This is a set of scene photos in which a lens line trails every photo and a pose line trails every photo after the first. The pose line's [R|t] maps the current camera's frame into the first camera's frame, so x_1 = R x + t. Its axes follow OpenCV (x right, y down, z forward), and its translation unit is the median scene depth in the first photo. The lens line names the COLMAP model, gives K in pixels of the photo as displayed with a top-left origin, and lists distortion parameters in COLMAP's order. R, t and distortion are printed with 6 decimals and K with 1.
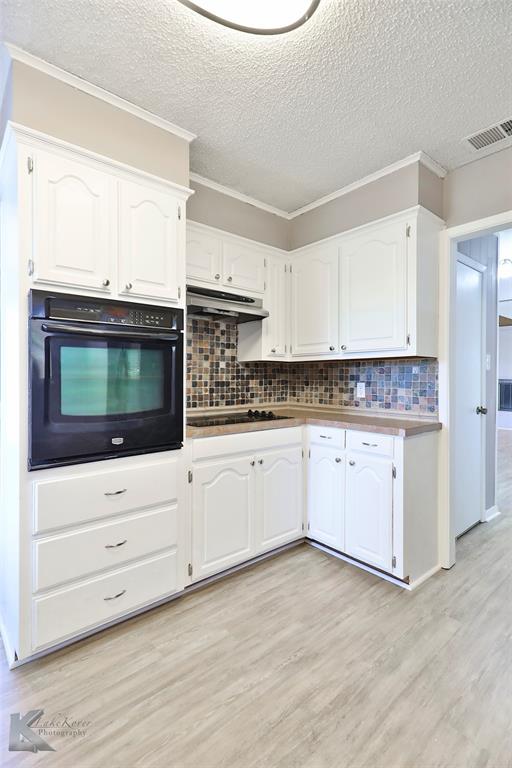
lens RADIAL K [[366.8, 0, 253.5], [0, 366.8, 375.9], [0, 0, 1]] dist [0.015709, -0.000761]
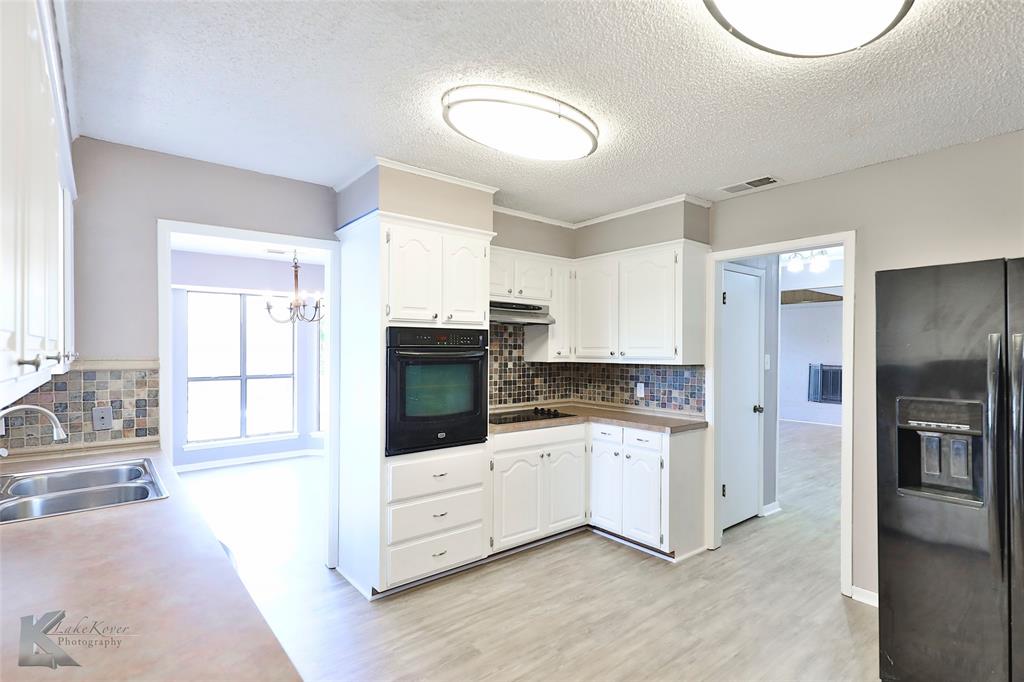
lens RADIAL K [[504.0, 0, 510.8], [0, 504.0, 352.5], [0, 0, 1]] dist [0.011080, -0.000692]
pose [[0.999769, 0.003053, -0.021282, -0.063381], [-0.002858, 0.999954, 0.009194, -0.097095], [0.021309, -0.009131, 0.999731, -0.558605]]
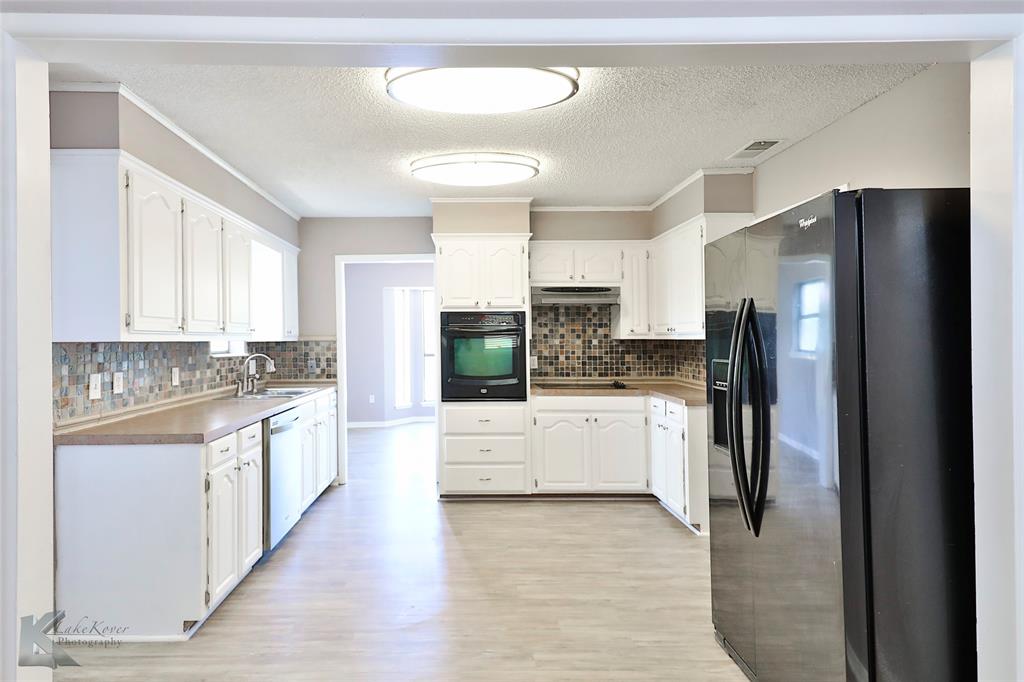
lens RADIAL K [[546.2, 0, 457.2], [0, 546.2, 340.1], [0, 0, 1]] dist [0.034436, -0.000298]
pose [[0.760253, 0.000152, -0.649627, 0.881380], [0.005921, 0.999957, 0.007163, -0.062353], [0.649601, -0.009292, 0.760219, -0.763749]]
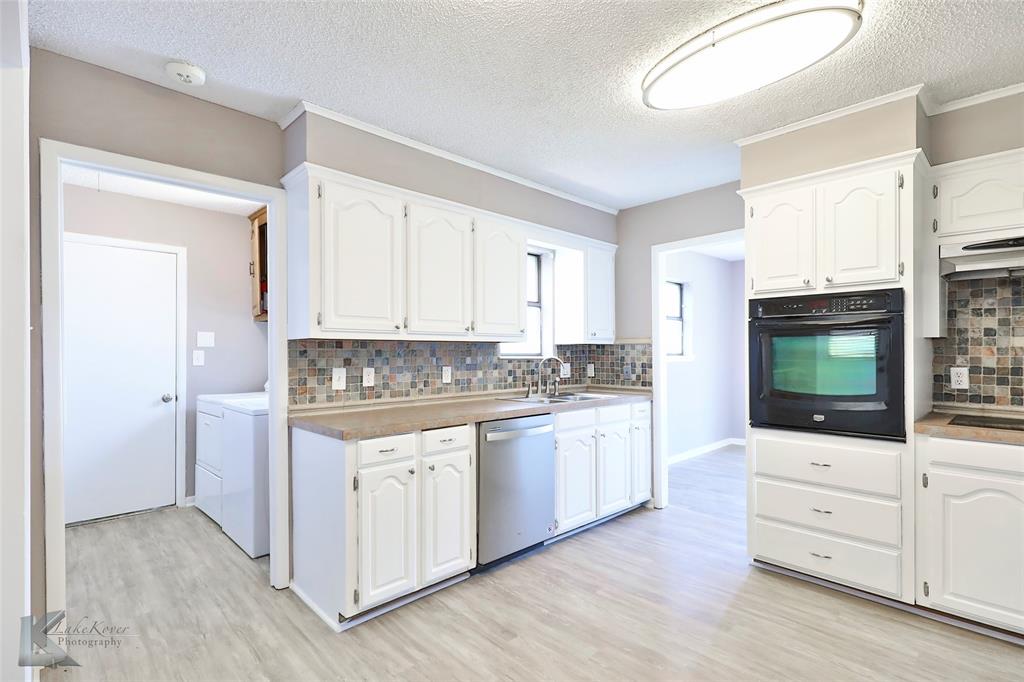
lens RADIAL K [[482.3, 0, 516.7], [0, 482.3, 357.5], [0, 0, 1]] dist [0.014522, -0.000444]
pose [[0.068765, 0.013854, -0.997537, 0.751810], [0.006824, 0.999874, 0.014357, -0.026631], [0.997610, -0.007794, 0.068662, -0.014335]]
